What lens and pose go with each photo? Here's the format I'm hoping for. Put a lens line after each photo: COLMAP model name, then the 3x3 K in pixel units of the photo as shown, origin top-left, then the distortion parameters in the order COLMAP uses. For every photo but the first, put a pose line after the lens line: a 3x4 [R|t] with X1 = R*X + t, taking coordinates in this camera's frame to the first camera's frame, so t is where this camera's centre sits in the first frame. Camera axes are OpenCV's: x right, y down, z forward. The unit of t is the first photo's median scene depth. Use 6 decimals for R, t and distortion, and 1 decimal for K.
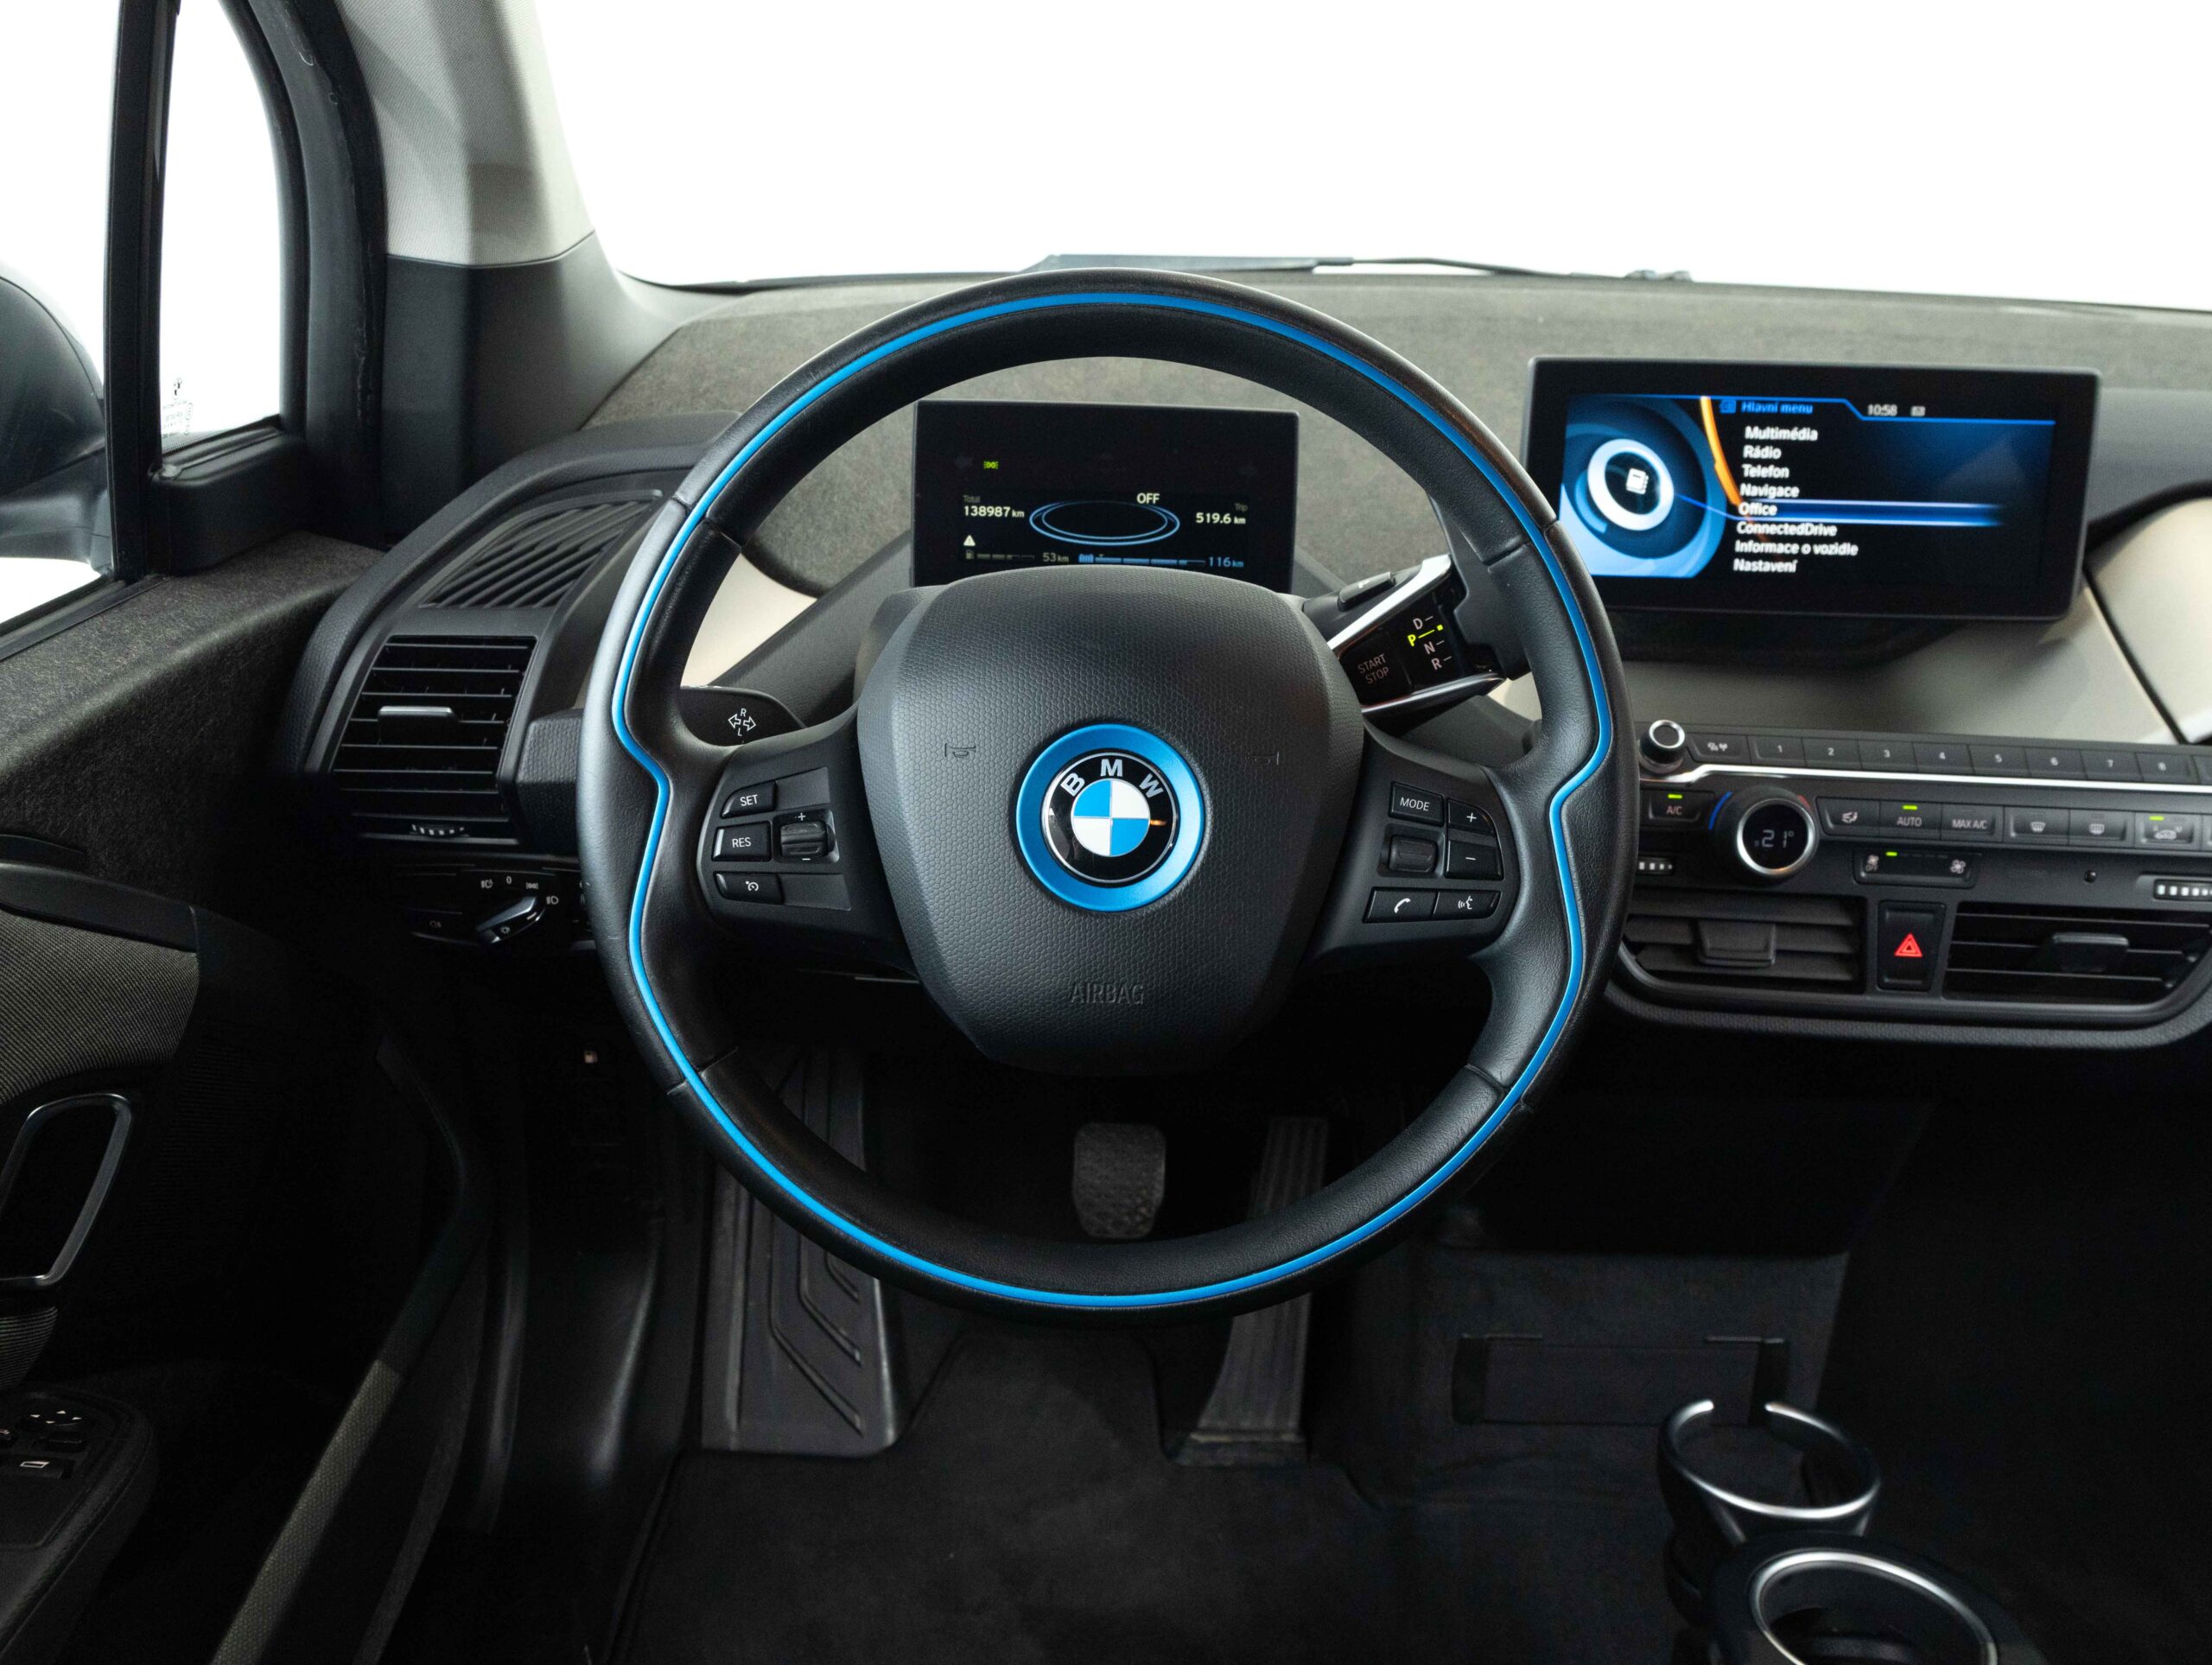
lens RADIAL K [[1976.2, 0, 1119.2], [0, 1976.2, 812.0], [0, 0, 1]] dist [0.034194, -0.000596]
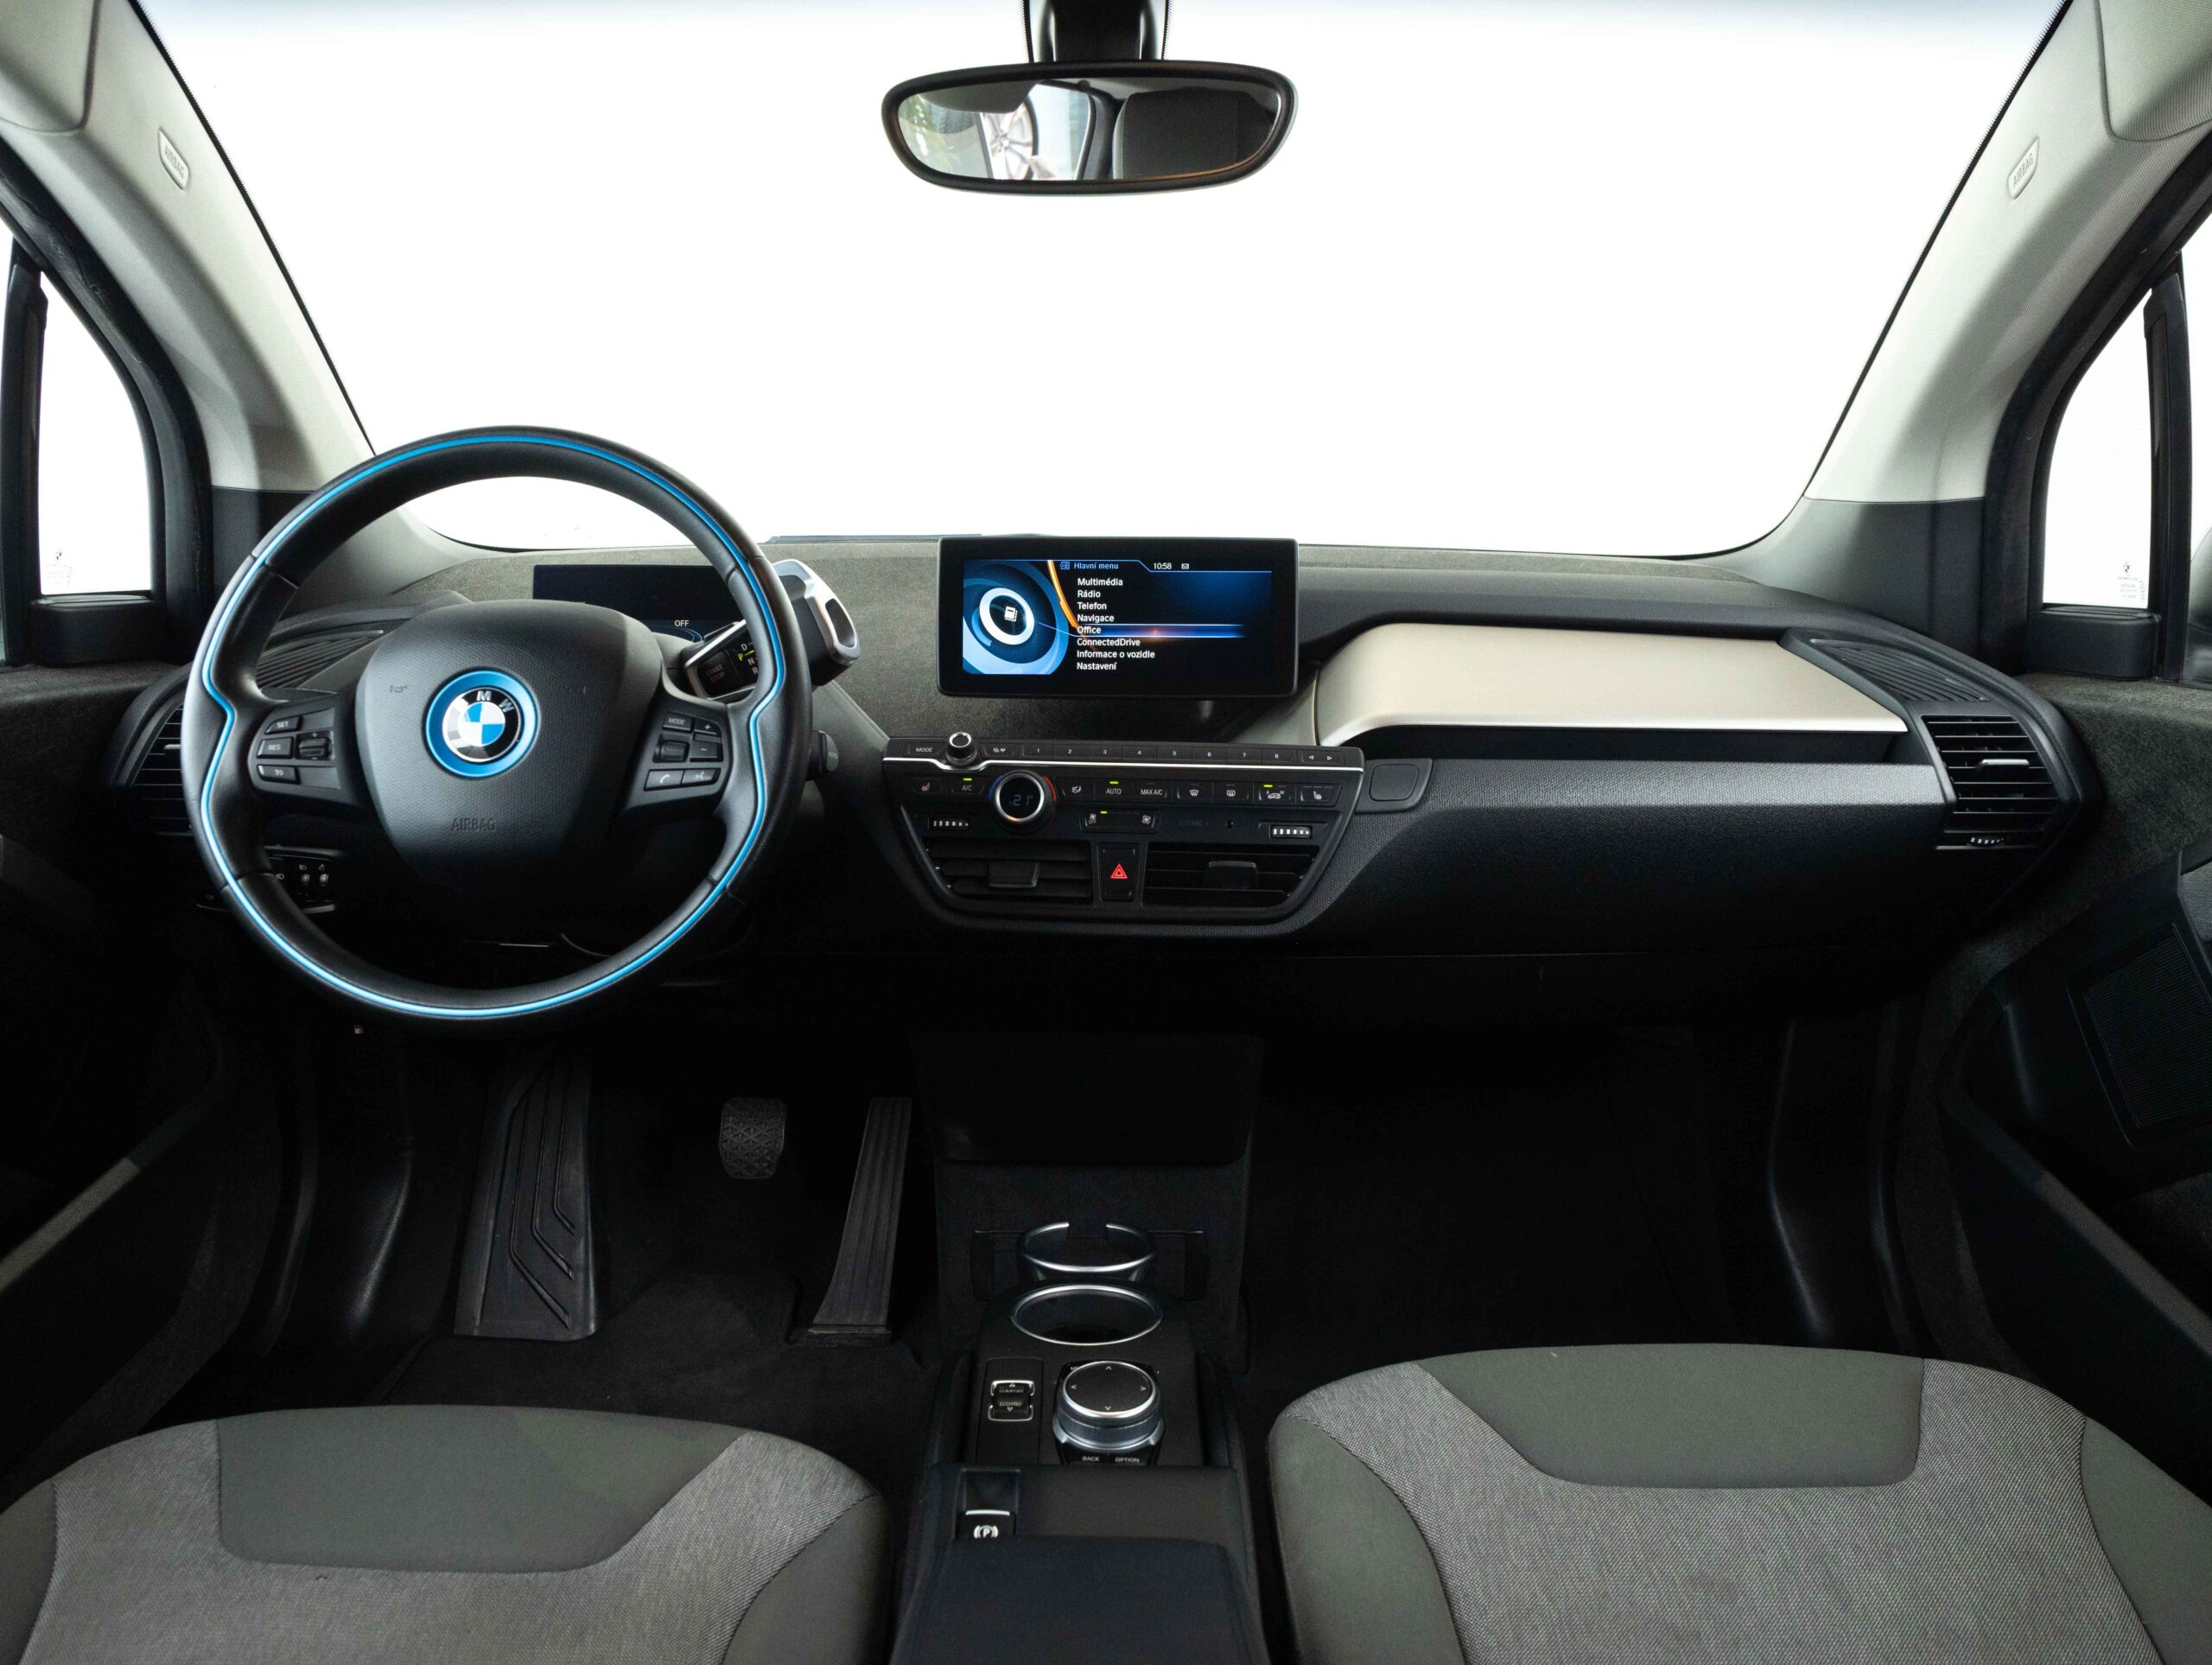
lens RADIAL K [[1614.5, 0, 1100.7], [0, 1614.5, 812.9], [0, 0, 1]] dist [-0.009850, 0.007433]
pose [[0.999636, -0.019635, -0.018488, 0.405605], [0.016083, 0.984299, -0.175774, 0.243012], [0.021649, 0.175413, 0.984257, -0.251644]]
